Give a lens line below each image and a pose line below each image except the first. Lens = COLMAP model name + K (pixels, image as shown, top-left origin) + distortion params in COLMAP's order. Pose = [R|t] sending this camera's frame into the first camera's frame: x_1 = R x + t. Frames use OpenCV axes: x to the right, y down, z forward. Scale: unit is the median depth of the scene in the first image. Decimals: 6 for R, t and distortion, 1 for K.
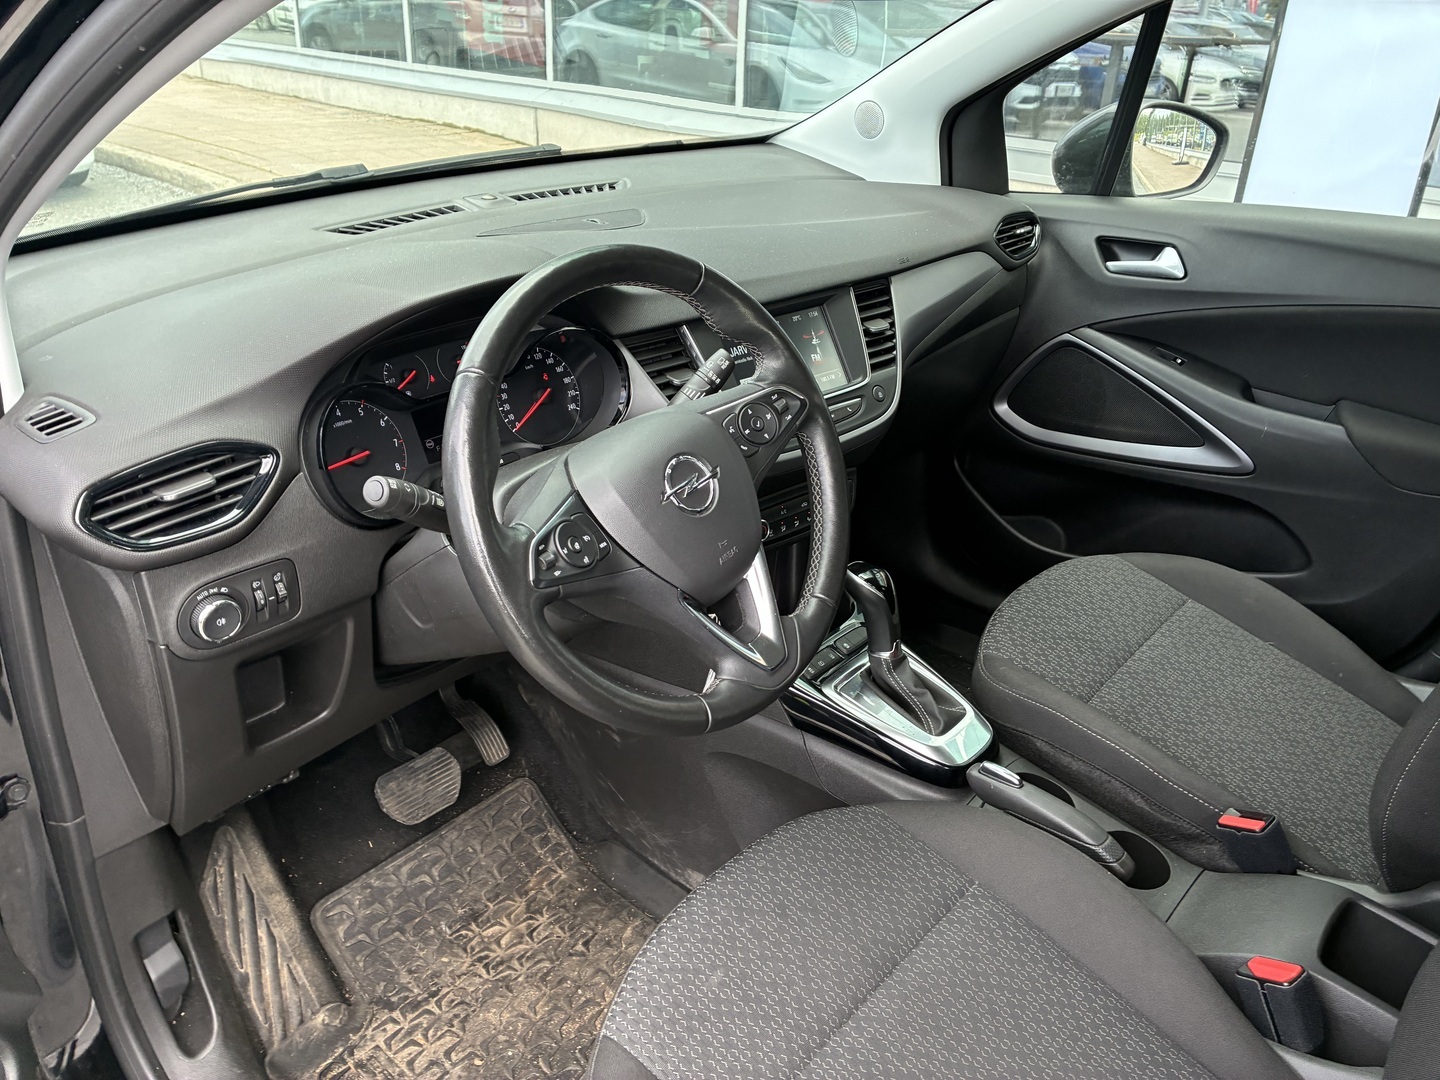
lens RADIAL K [[1084.3, 0, 714.1], [0, 1084.3, 541.3], [0, 0, 1]] dist [0.093986, -0.168715]
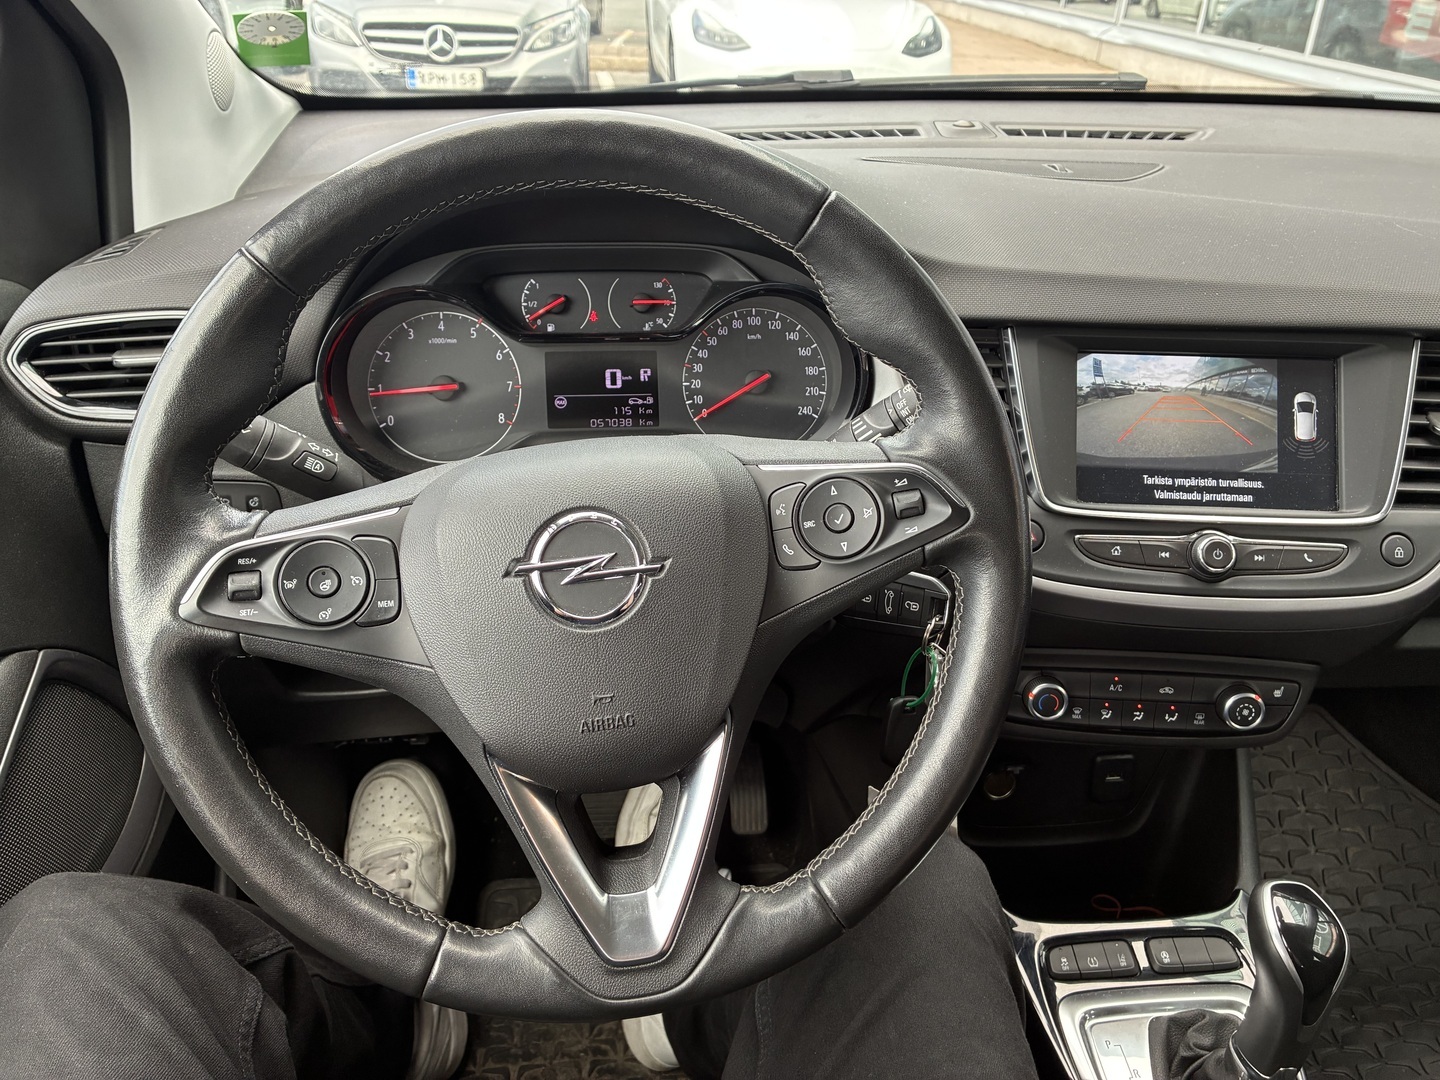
lens RADIAL K [[1084.3, 0, 714.1], [0, 1084.3, 541.3], [0, 0, 1]] dist [0.093986, -0.168715]
pose [[0.728546, 0.325457, -0.602743, 0.210933], [-0.324146, 0.938966, 0.115204, -0.088873], [0.603449, 0.111445, 0.789575, 0.373675]]
